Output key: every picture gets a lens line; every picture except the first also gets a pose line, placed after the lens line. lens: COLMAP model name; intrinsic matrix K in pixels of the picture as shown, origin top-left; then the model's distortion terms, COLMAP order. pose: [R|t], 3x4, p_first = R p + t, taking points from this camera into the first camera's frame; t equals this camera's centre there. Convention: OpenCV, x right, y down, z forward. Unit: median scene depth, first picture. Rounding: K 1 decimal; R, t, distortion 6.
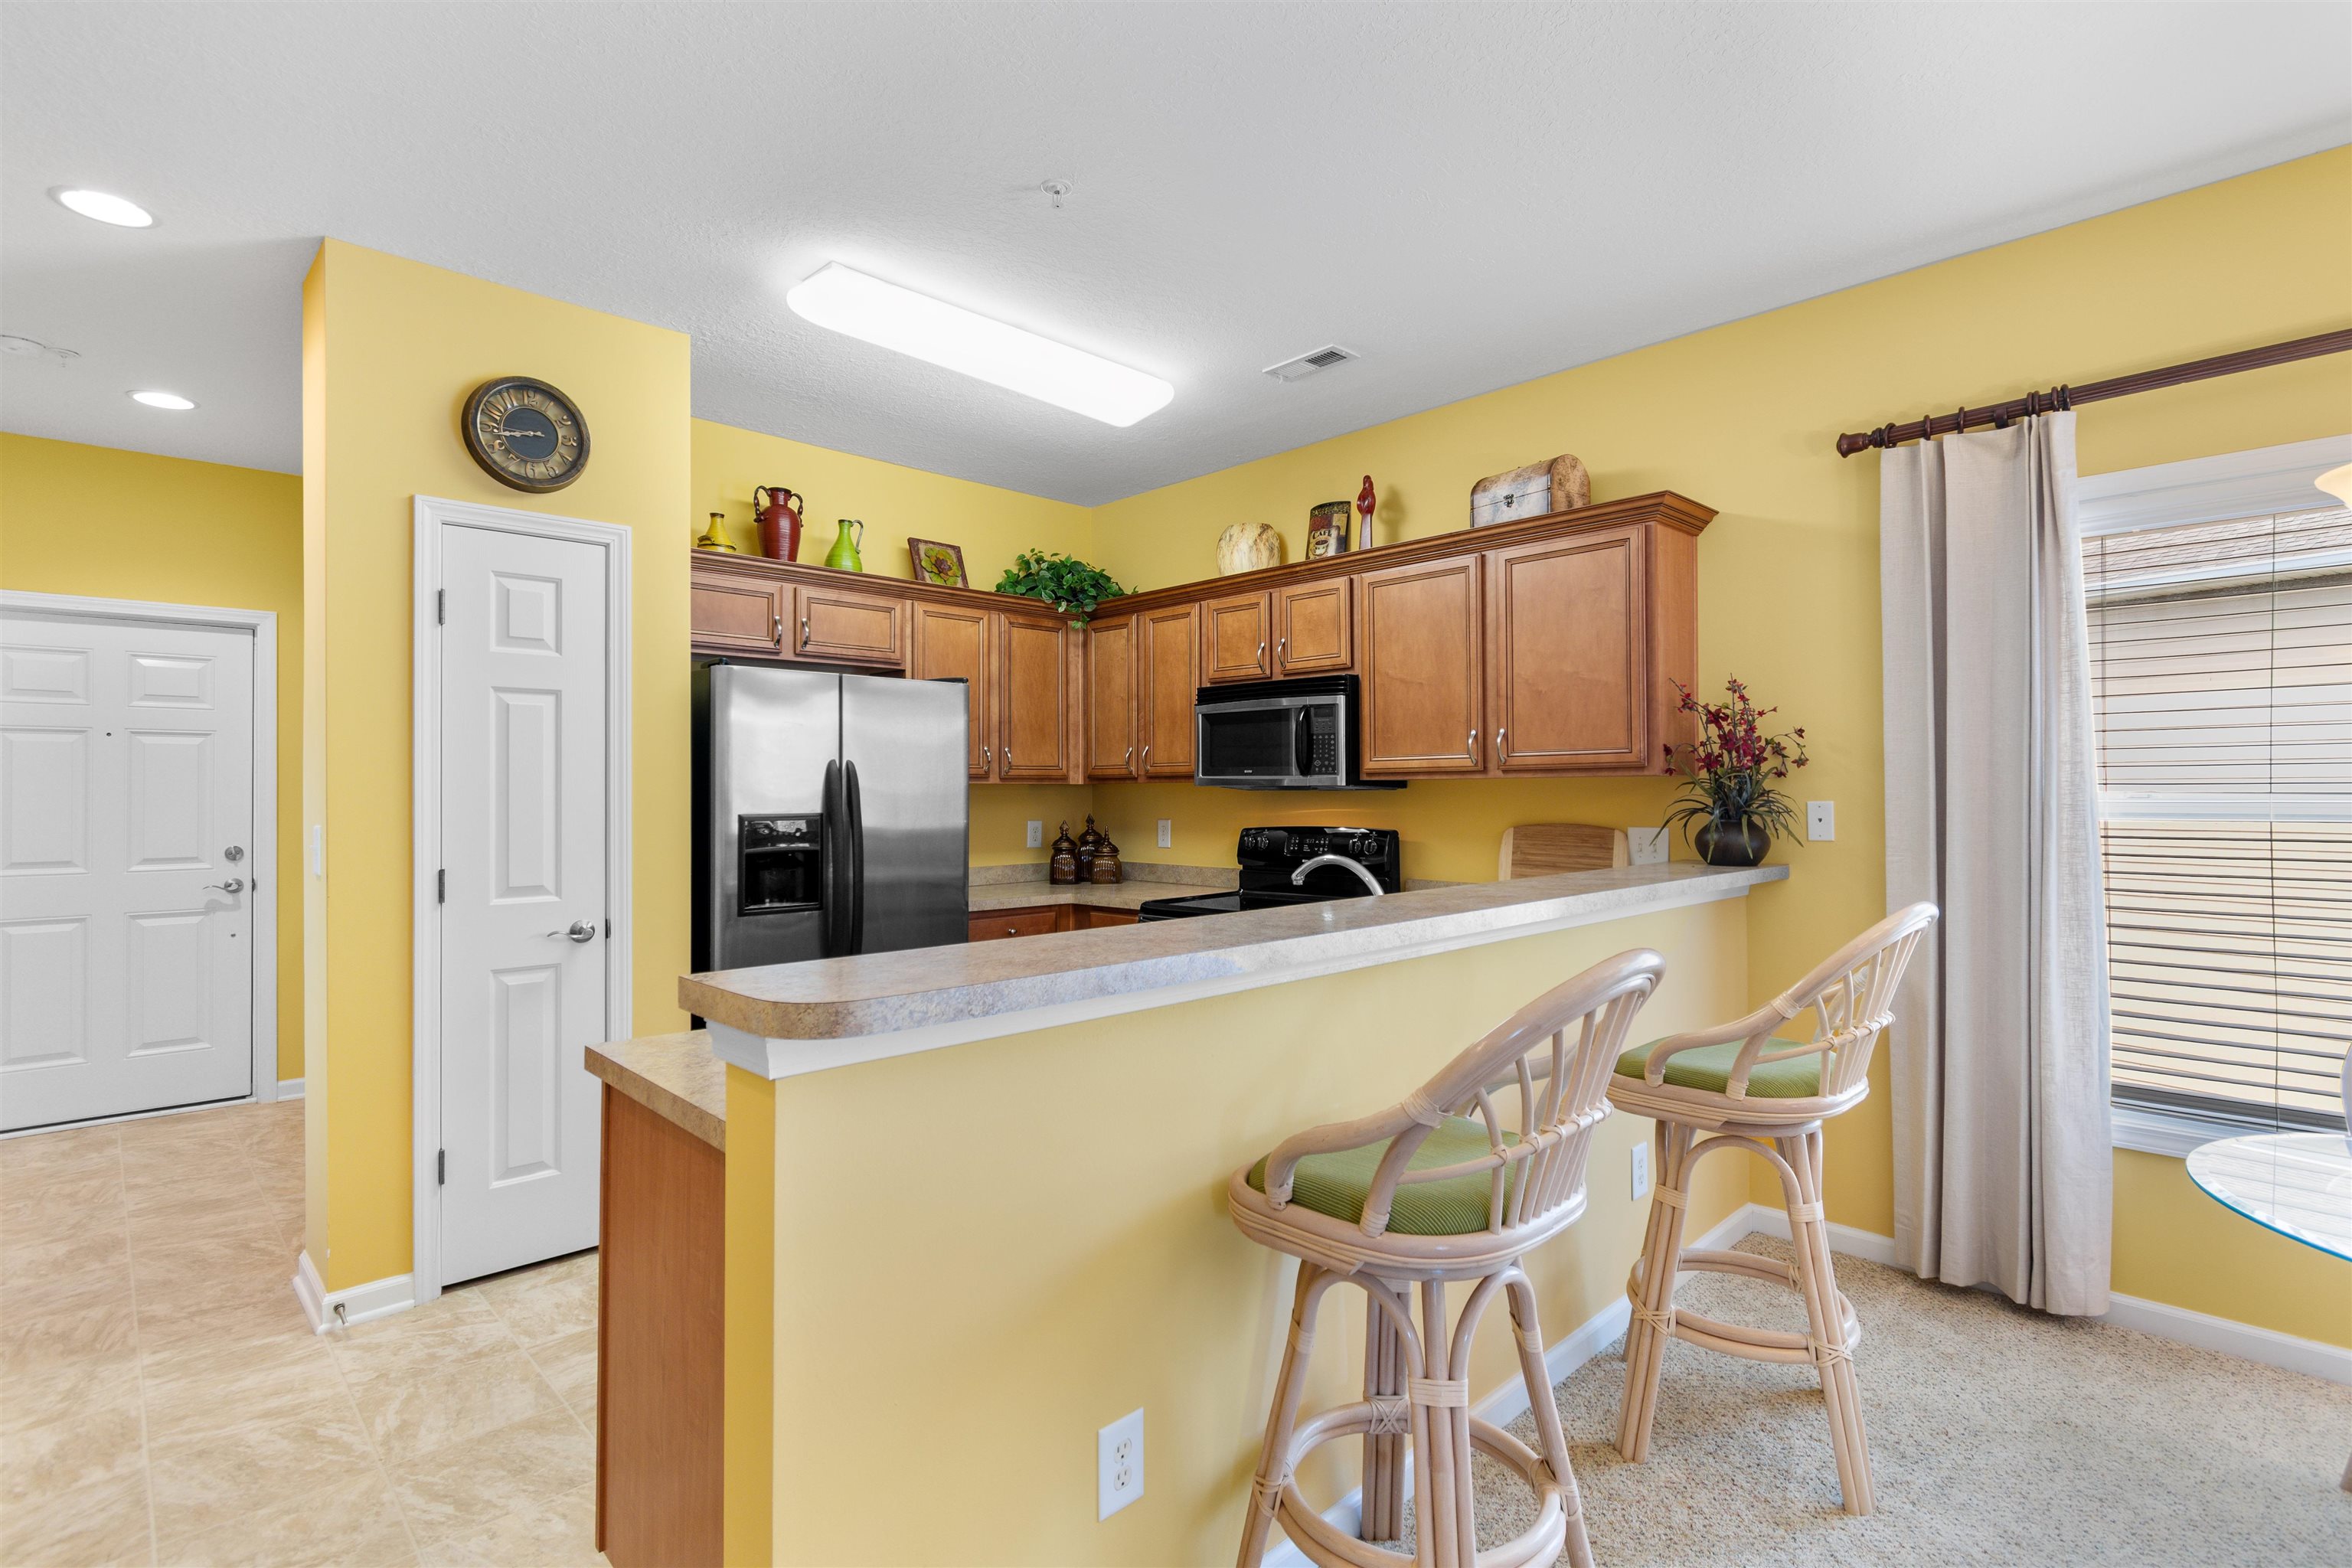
lens RADIAL K [[1116.8, 0, 1176.0], [0, 1116.8, 784.0], [0, 0, 1]] dist [0.000913, -0.001325]
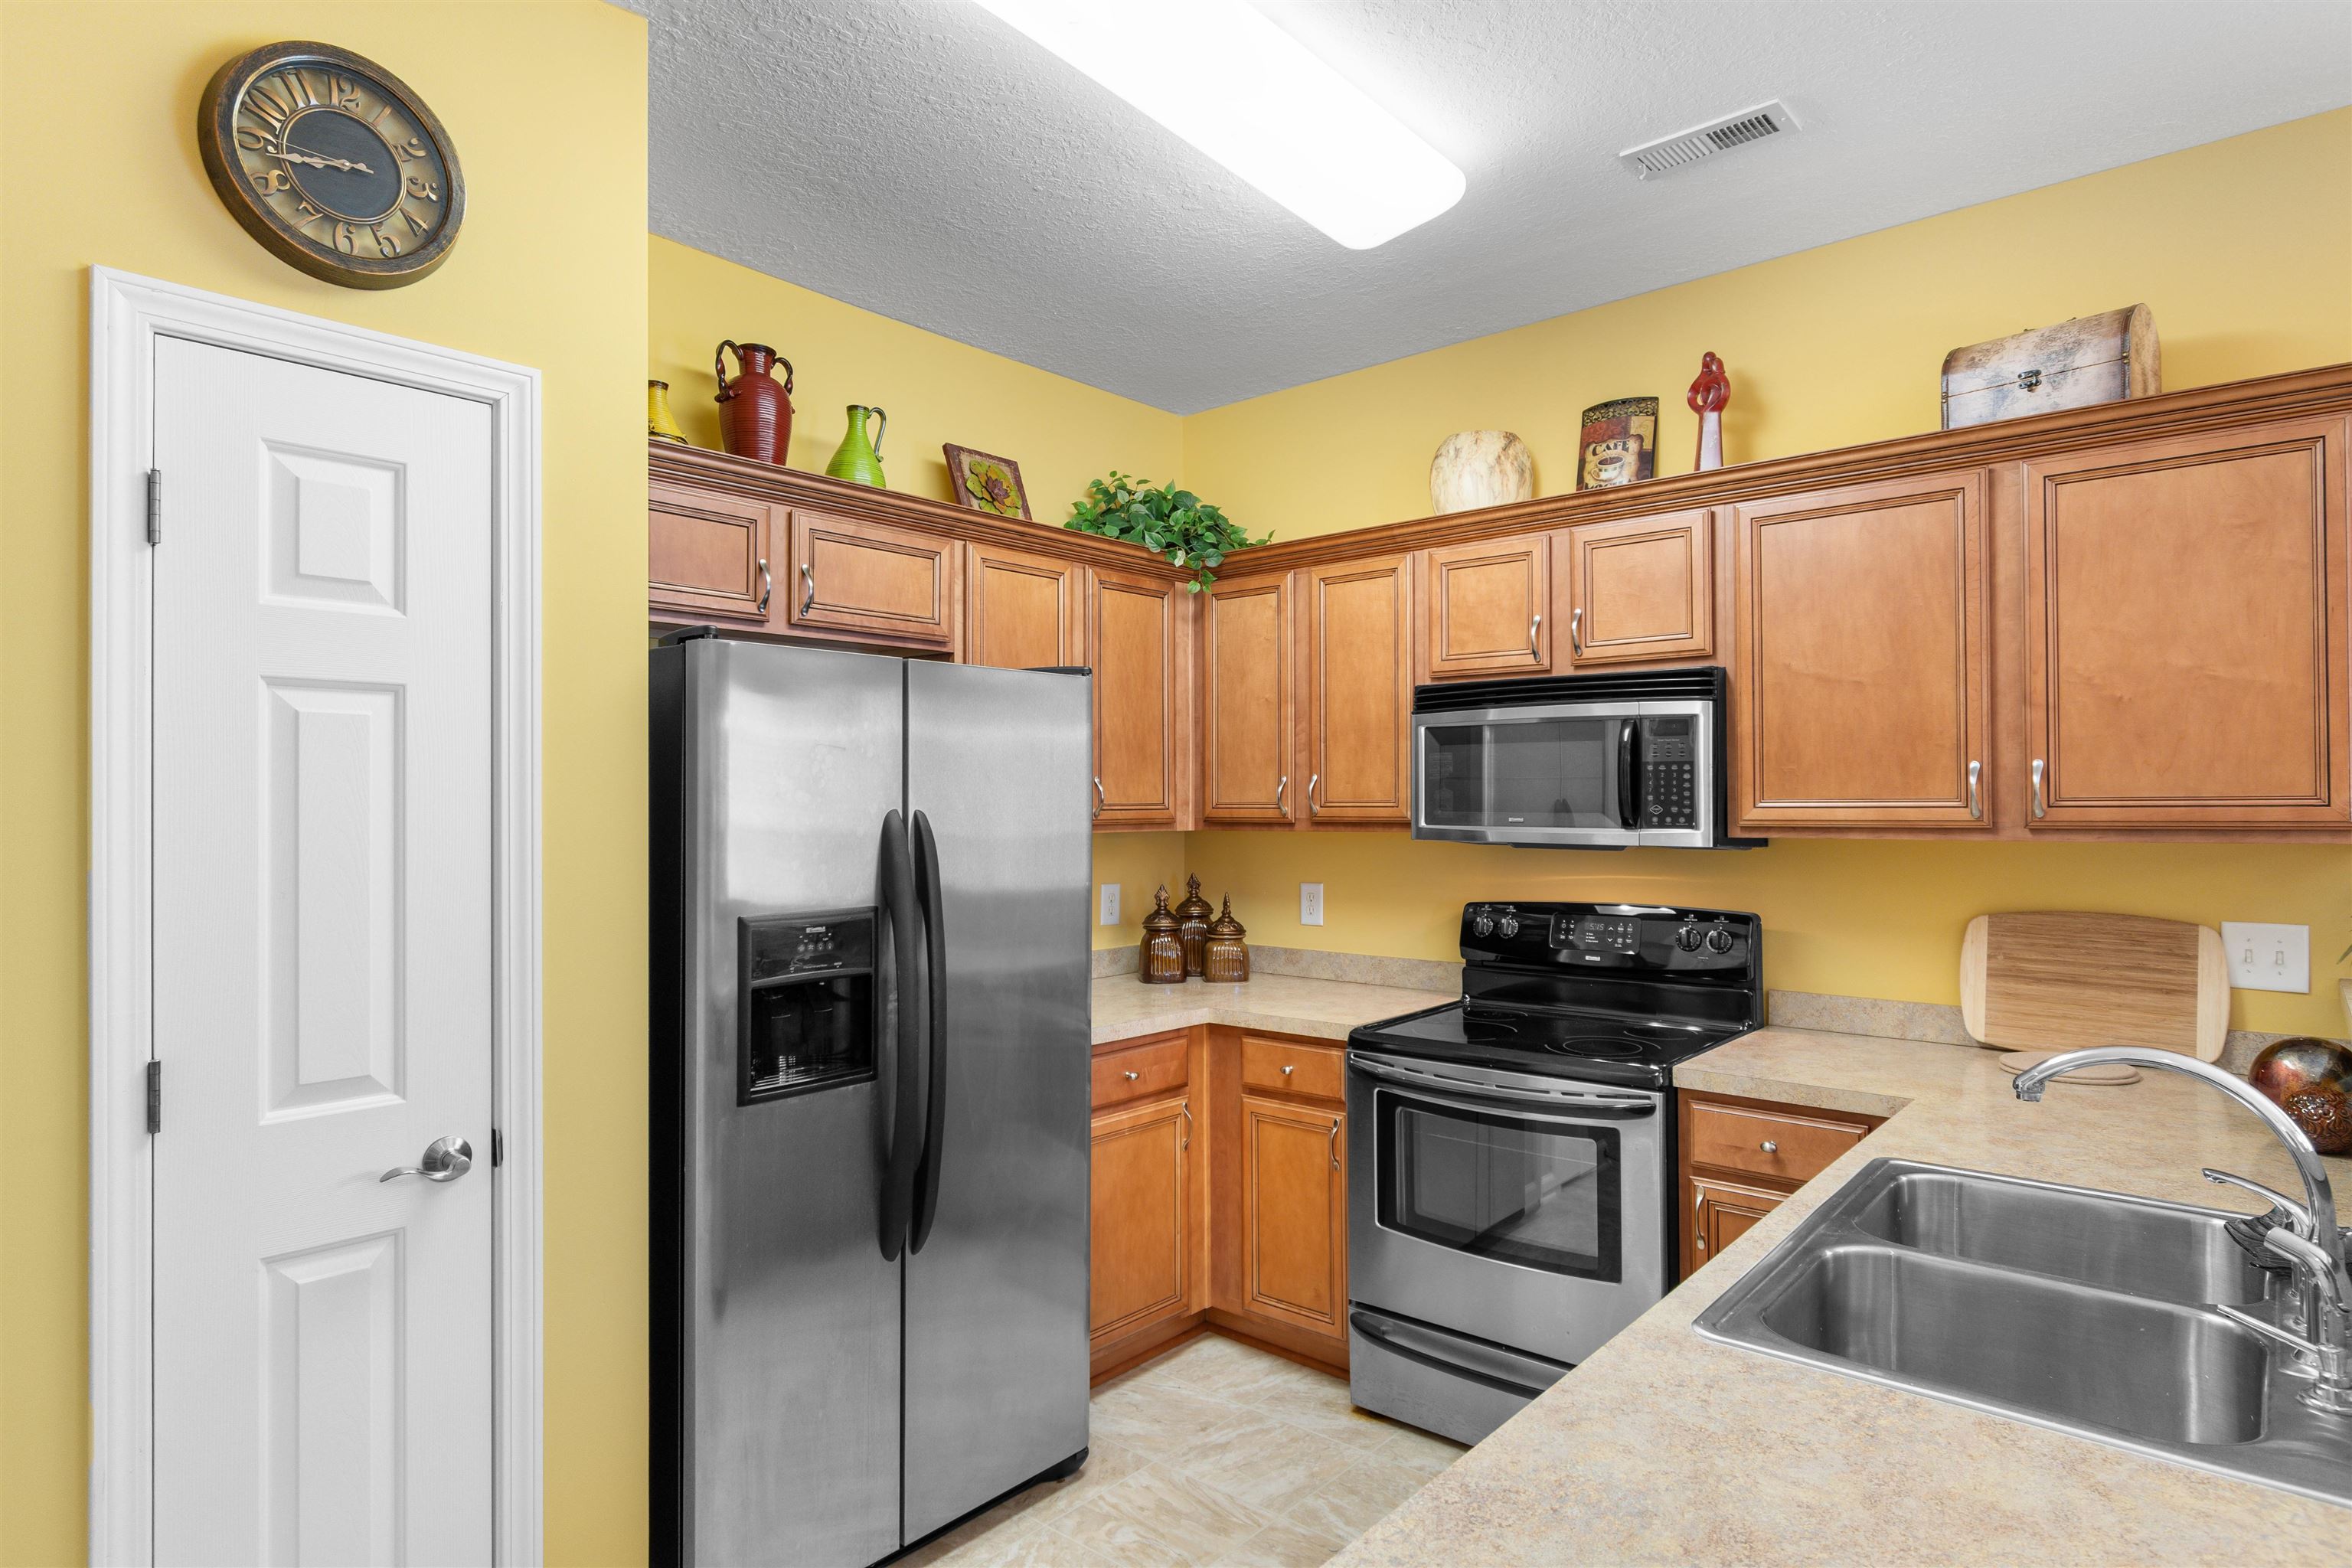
lens RADIAL K [[1290.9, 0, 1172.5], [0, 1290.9, 795.5], [0, 0, 1]] dist [0.000935, -0.002779]
pose [[0.996747, 0.000813, 0.080592, -0.191314], [-0.000988, 0.999997, 0.002136, -0.026773], [-0.080590, -0.002208, 0.996745, 0.296689]]
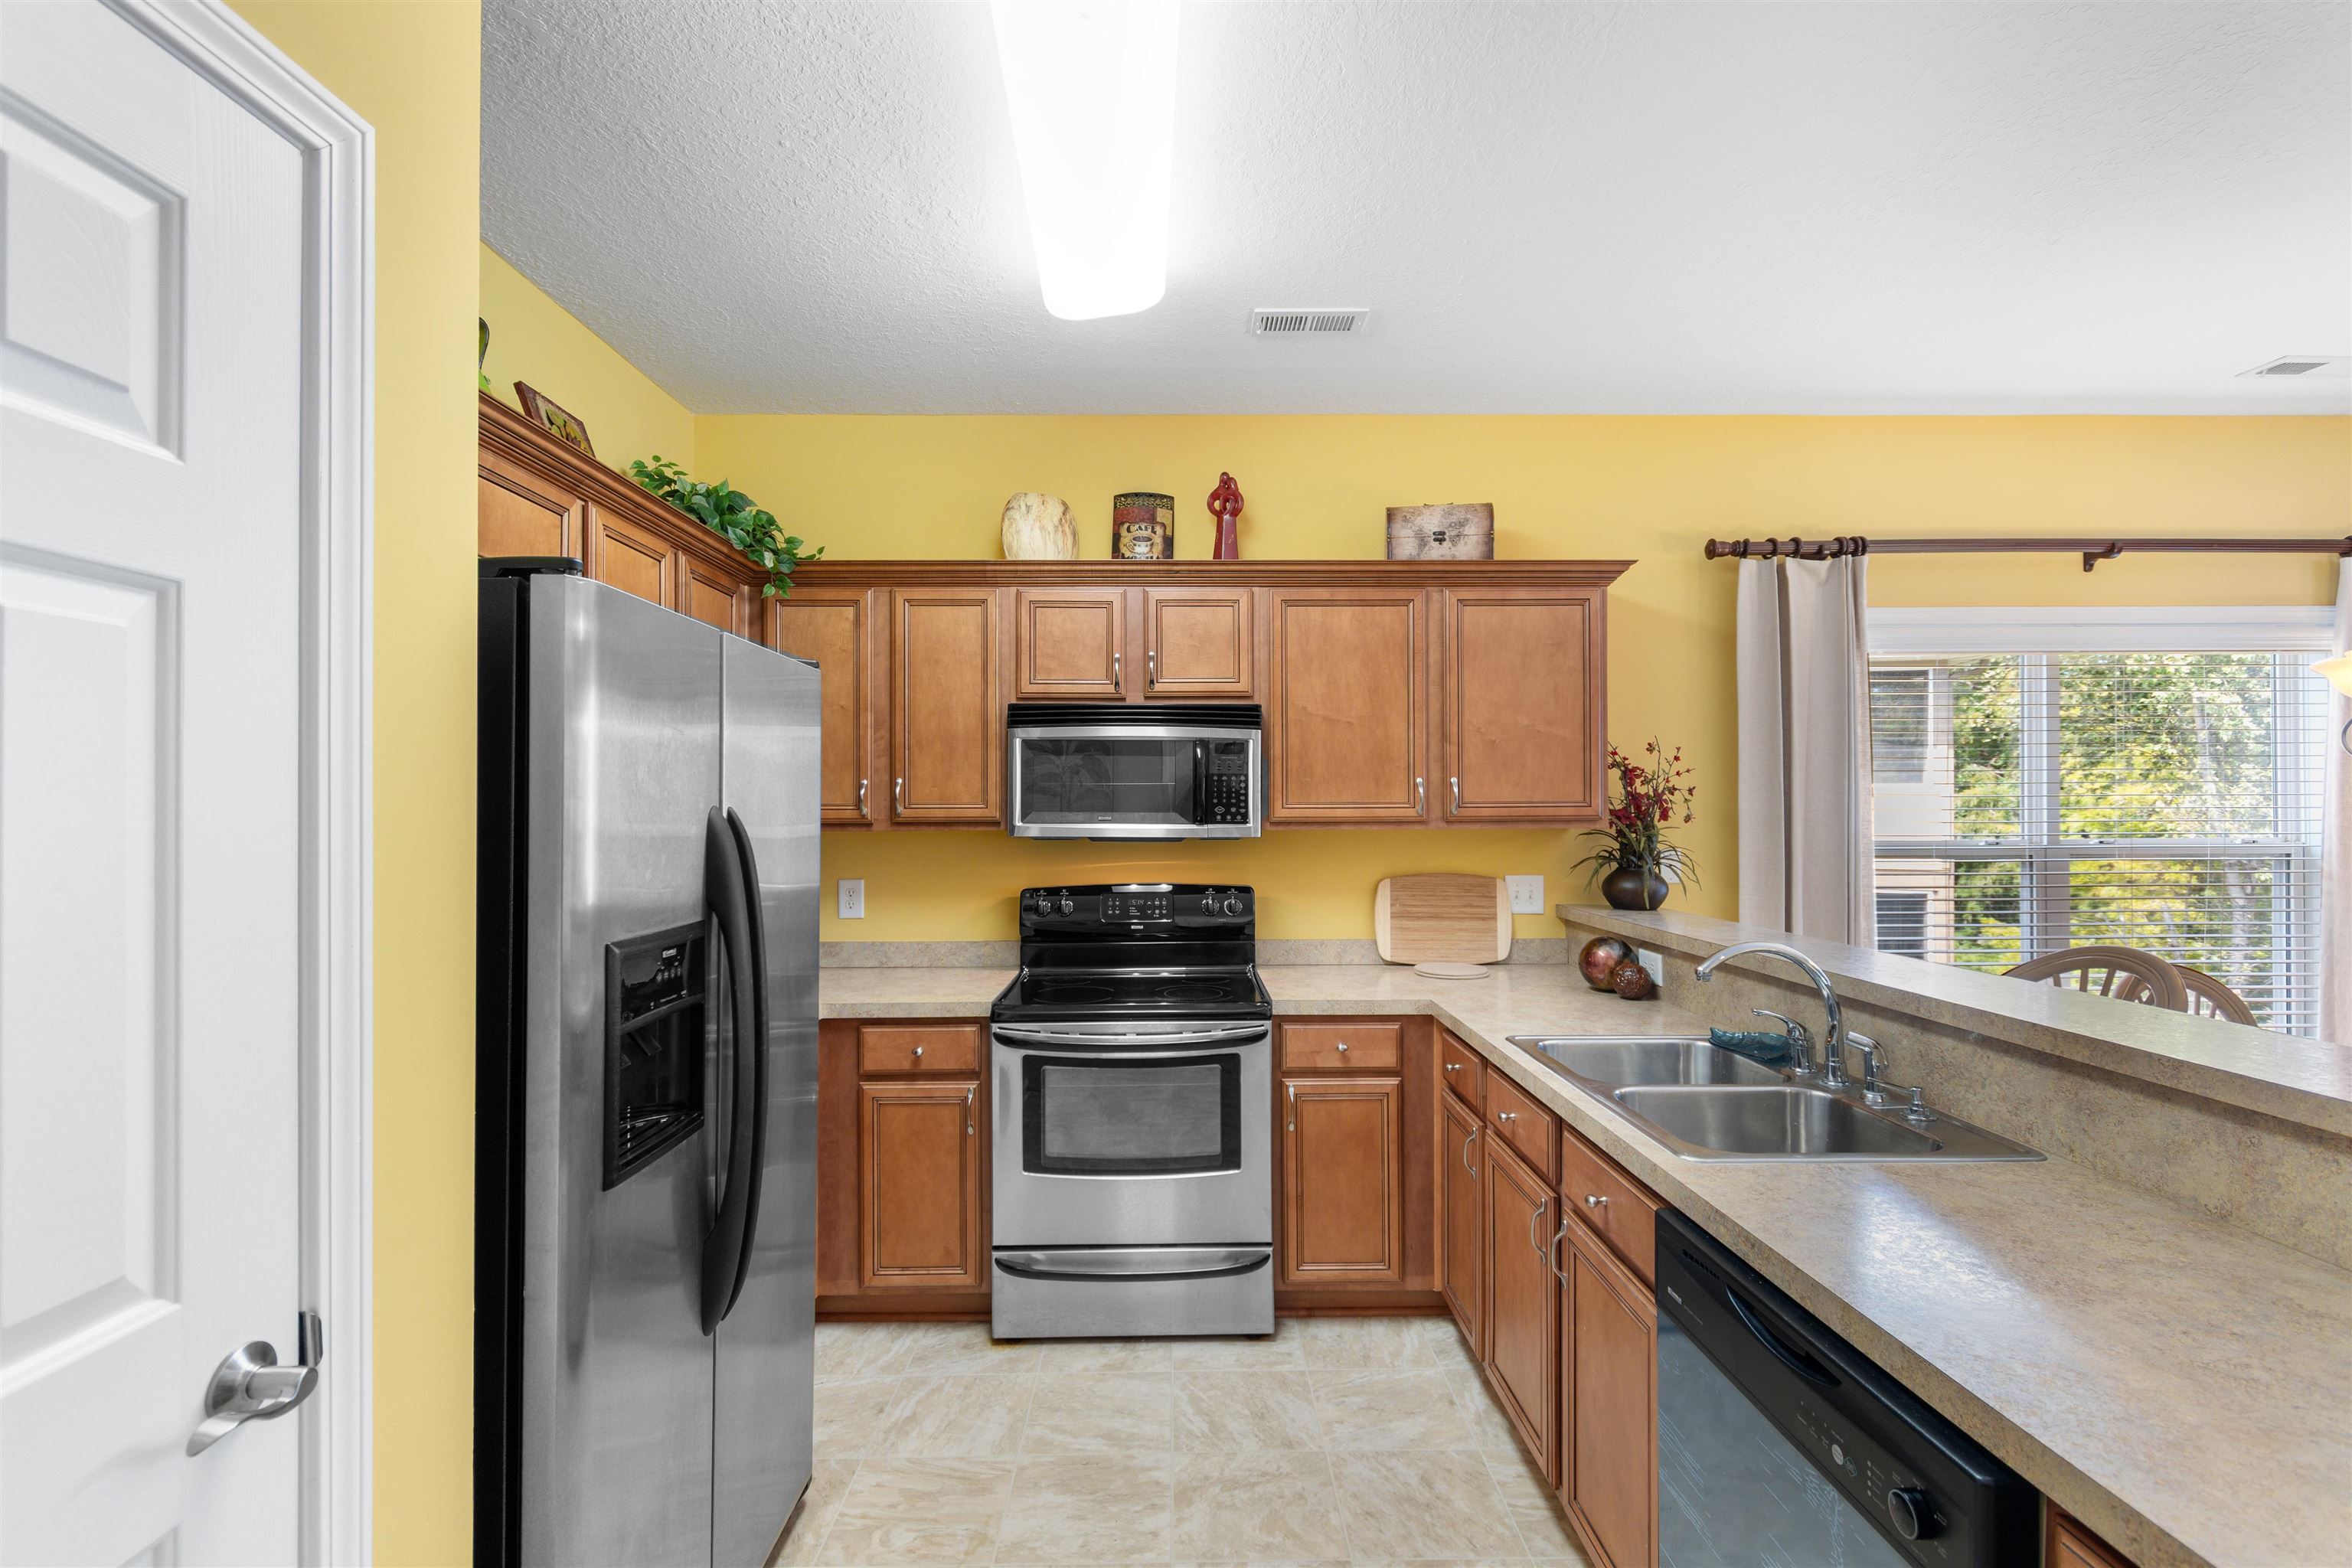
lens RADIAL K [[1041.4, 0, 1180.2], [0, 1041.4, 805.2], [0, 0, 1]] dist [0.002503, -0.000376]
pose [[0.690499, 0.005275, 0.723314, -0.430790], [-0.006545, 0.999978, -0.001045, -0.020253], [-0.723304, -0.004013, 0.690518, 0.474422]]
